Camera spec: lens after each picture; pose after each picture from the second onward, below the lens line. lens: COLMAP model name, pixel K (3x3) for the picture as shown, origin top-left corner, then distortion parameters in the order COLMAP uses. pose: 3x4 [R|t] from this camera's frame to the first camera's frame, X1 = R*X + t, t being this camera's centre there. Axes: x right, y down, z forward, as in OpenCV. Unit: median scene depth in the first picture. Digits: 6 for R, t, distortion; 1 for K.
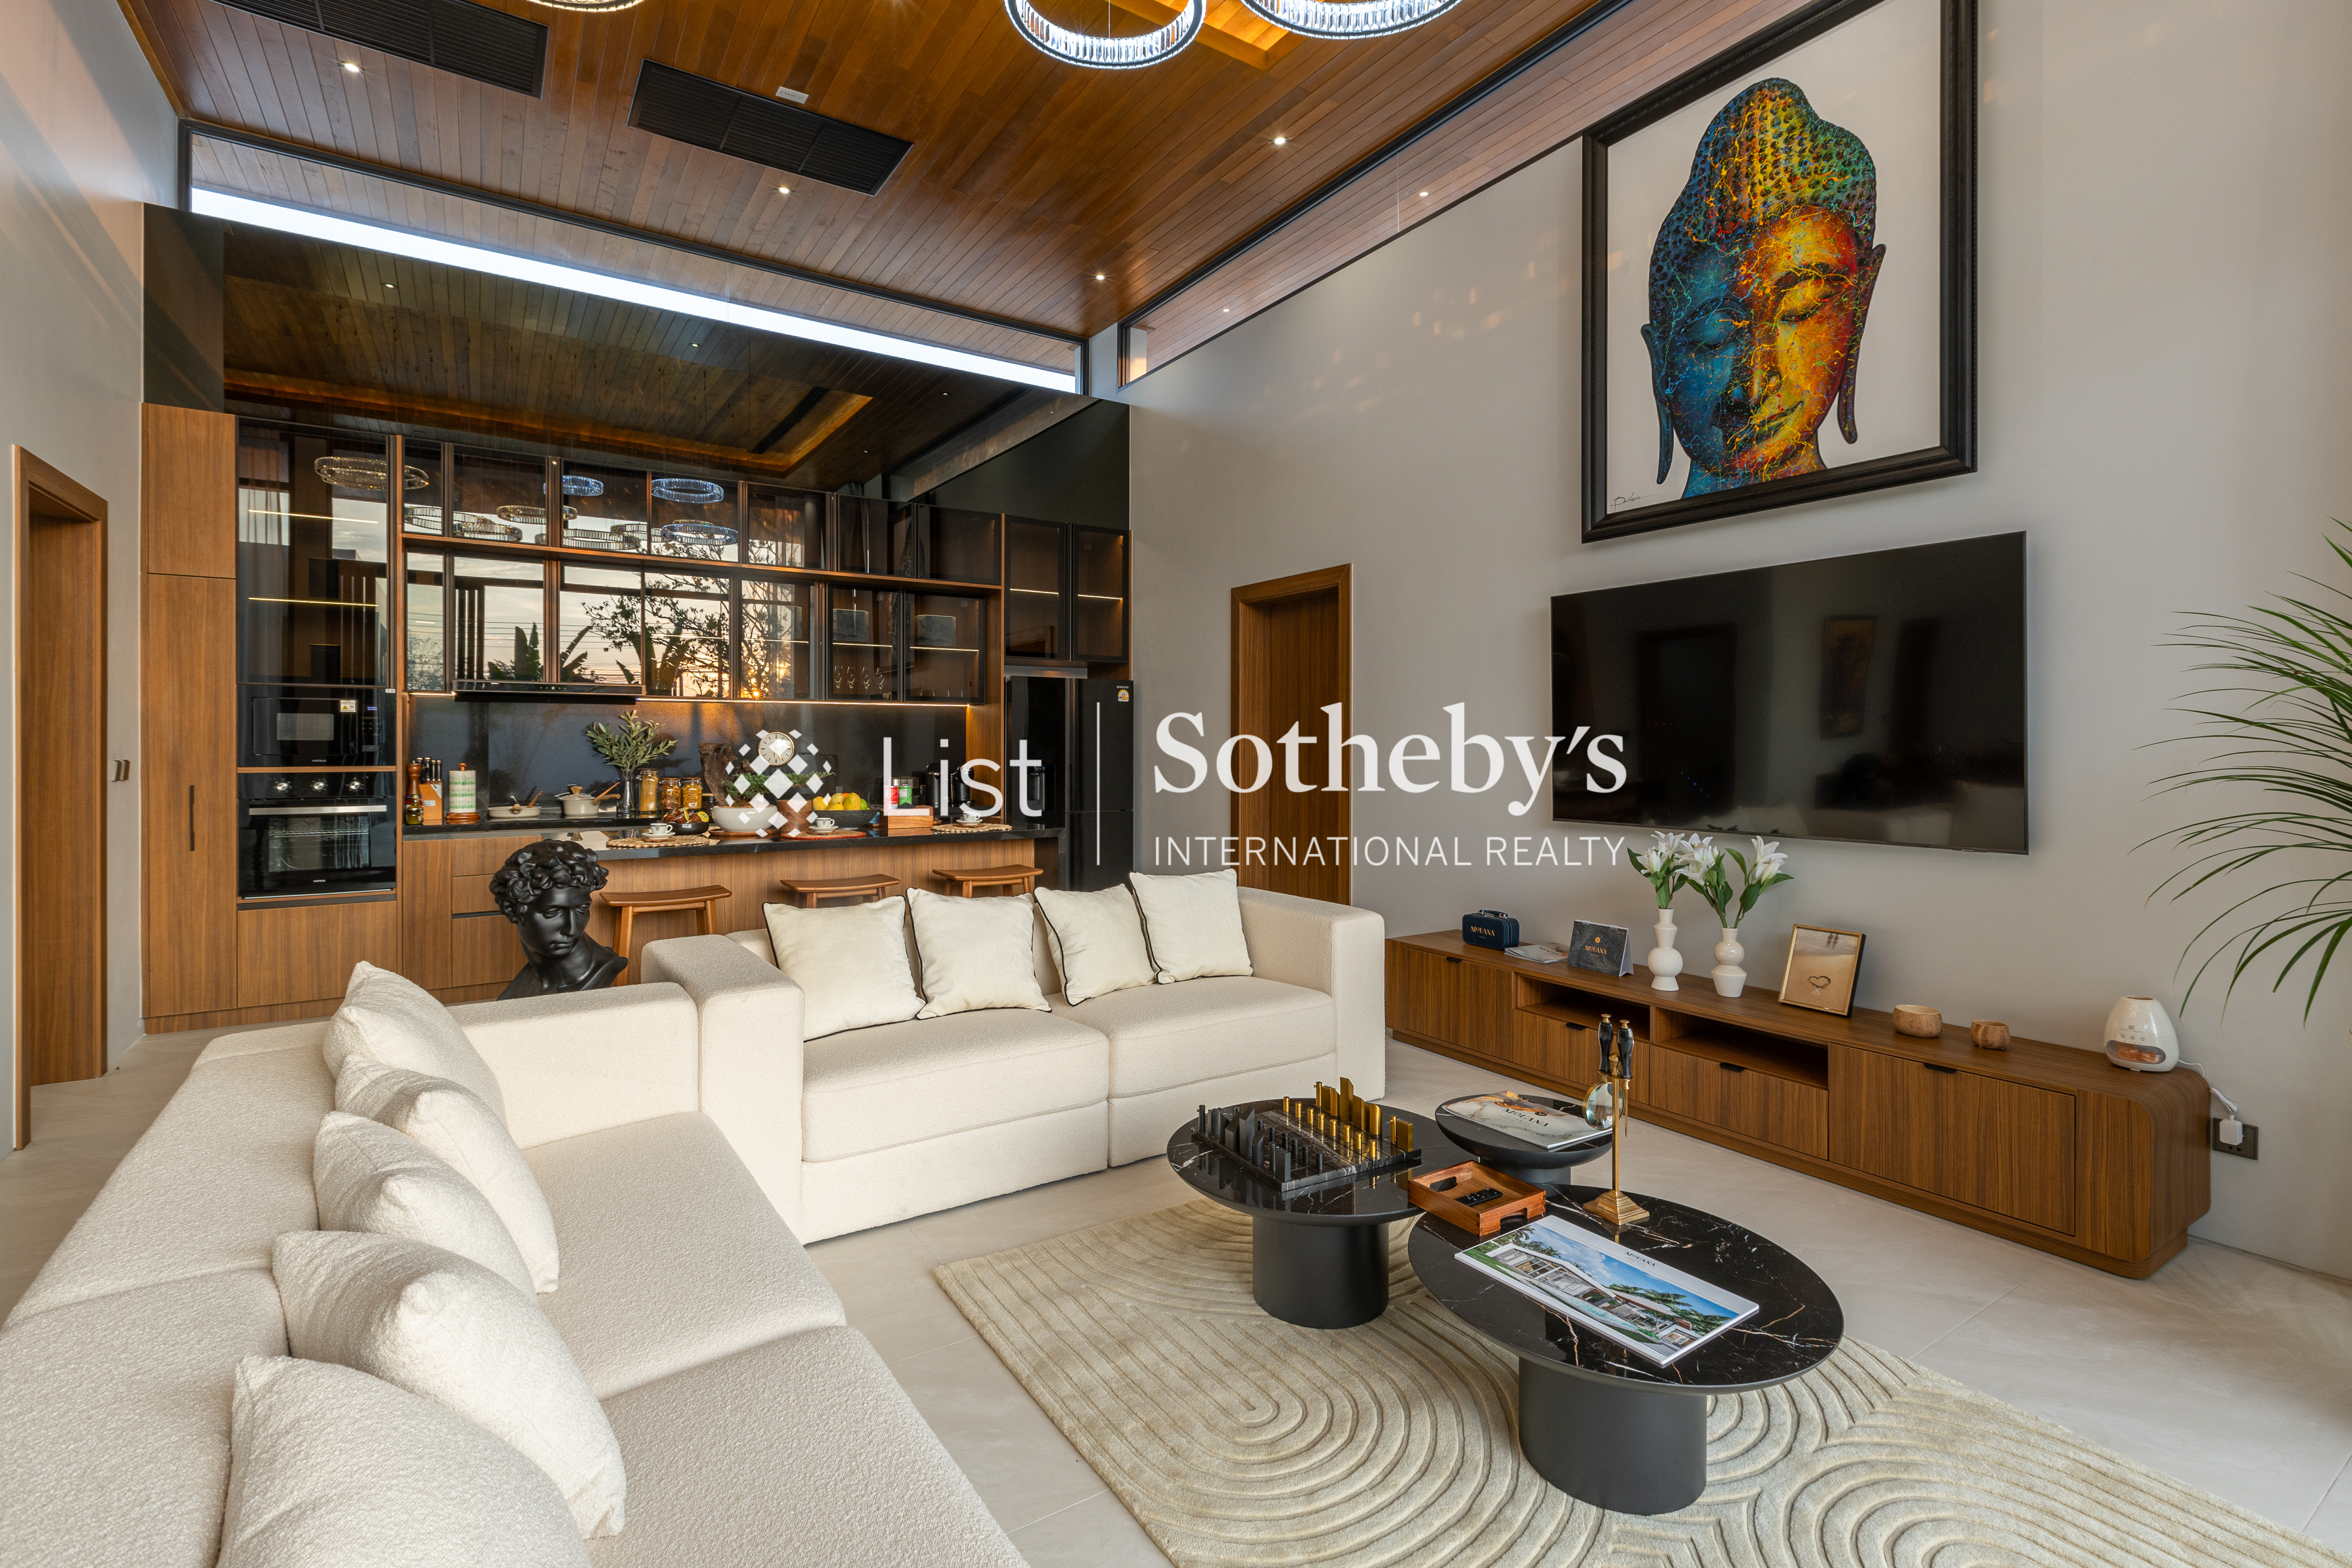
lens RADIAL K [[1066.4, 0, 1157.9], [0, 1066.4, 766.7], [0, 0, 1]] dist [0.004823, -0.001086]
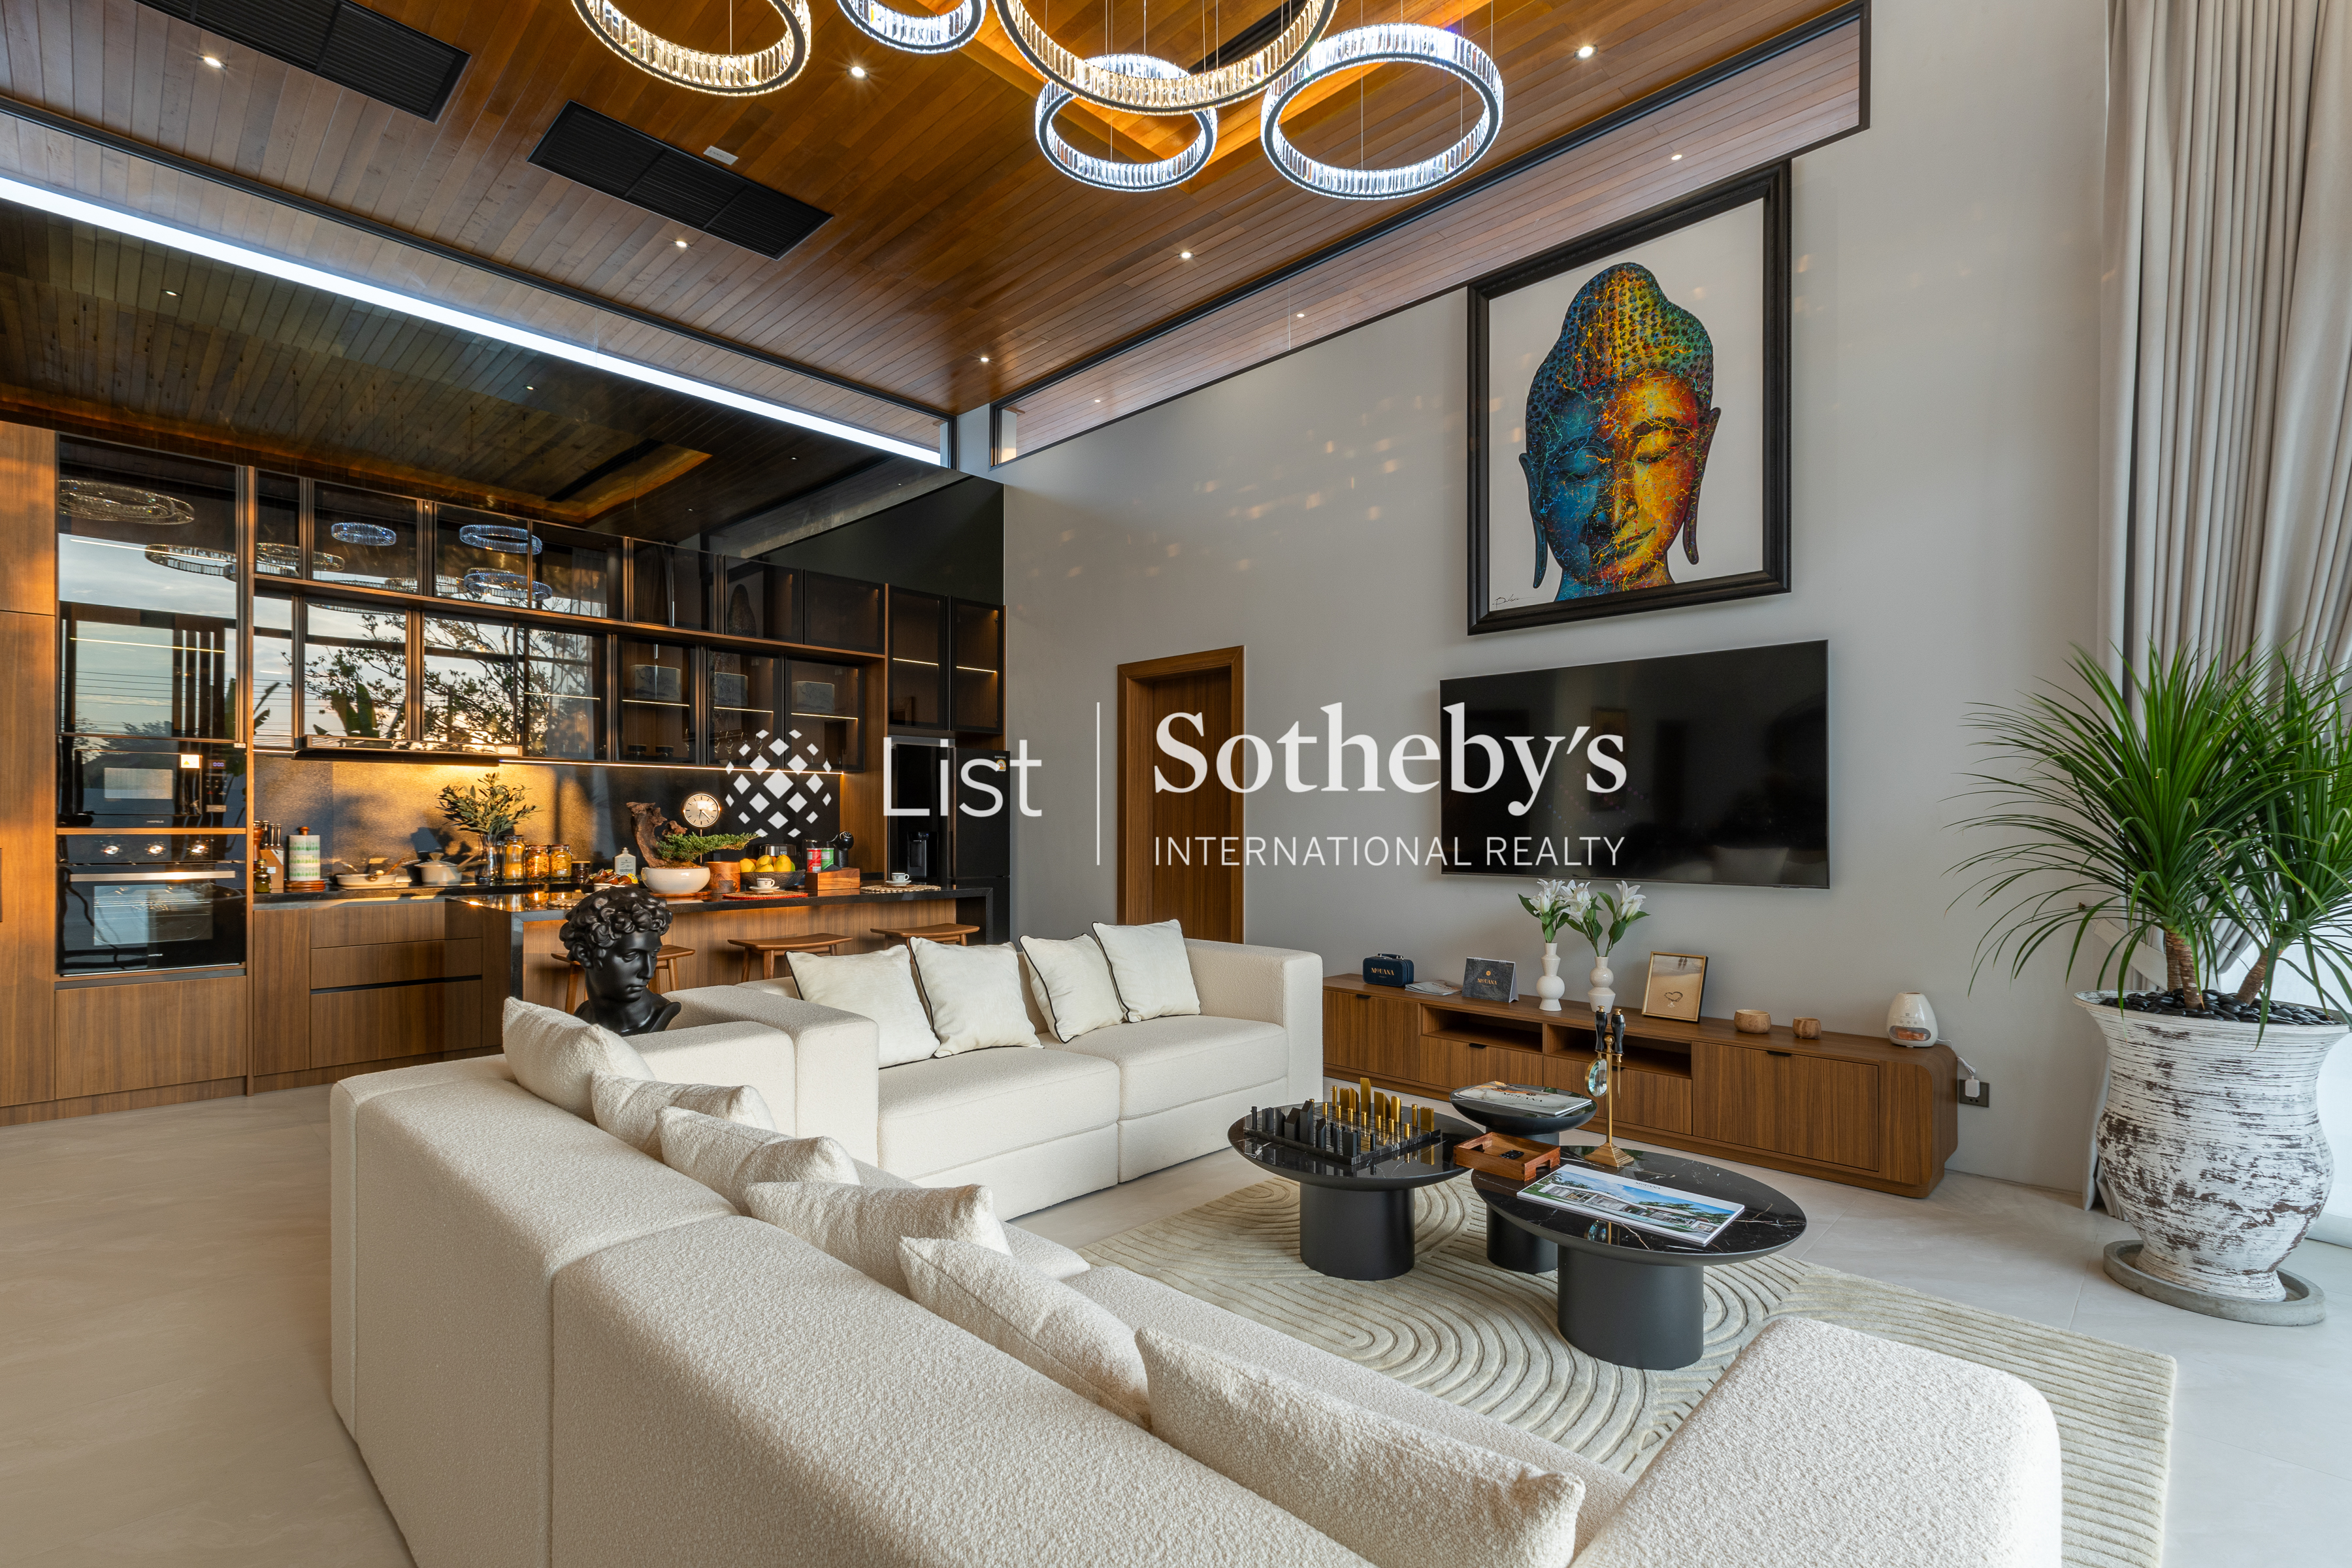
lens RADIAL K [[1066.4, 0, 1148.5], [0, 1066.4, 840.6], [0, 0, 1]] dist [0.004823, -0.001086]
pose [[0.977975, -0.000864, 0.208718, -0.211684], [0.001788, 0.999989, -0.004240, 0.022012], [-0.208712, 0.004520, 0.977967, -0.076550]]
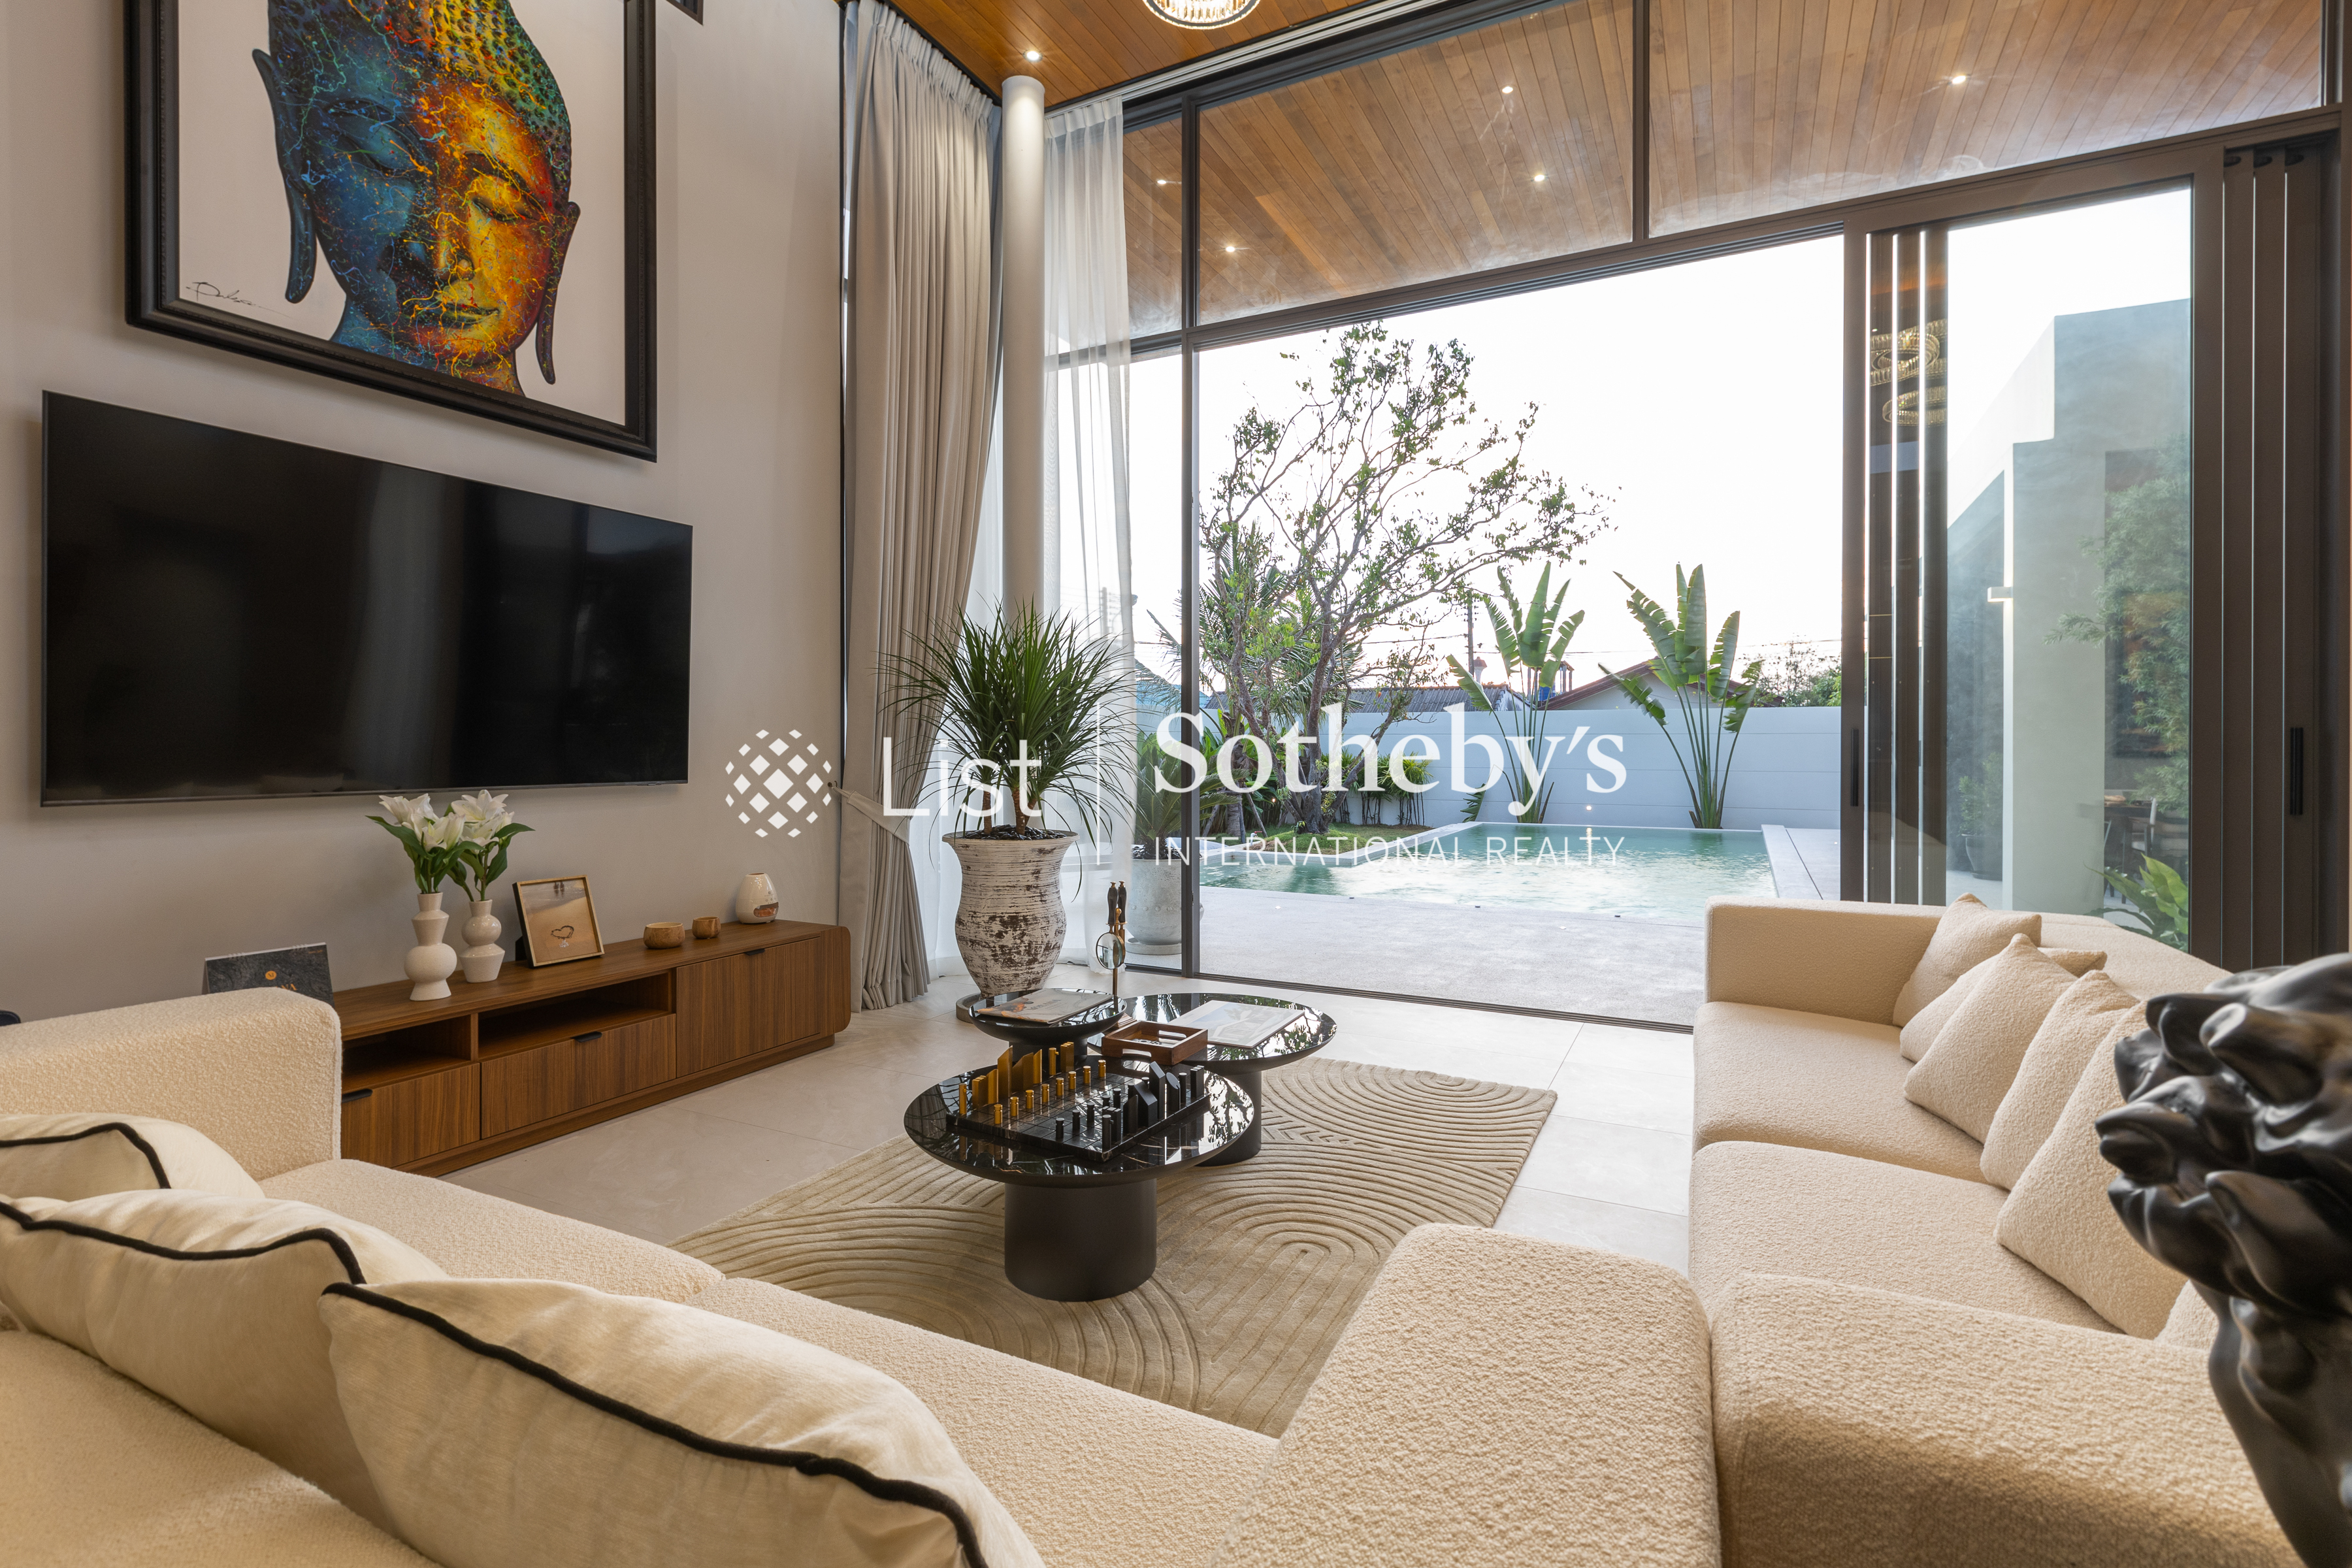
lens RADIAL K [[1066.4, 0, 1187.5], [0, 1066.4, 741.5], [0, 0, 1]] dist [0.004823, -0.001086]
pose [[-0.501128, -0.005964, 0.865353, -0.451244], [0.009601, 0.999876, 0.012452, 0.019318], [-0.865320, 0.014548, -0.501009, 0.894145]]
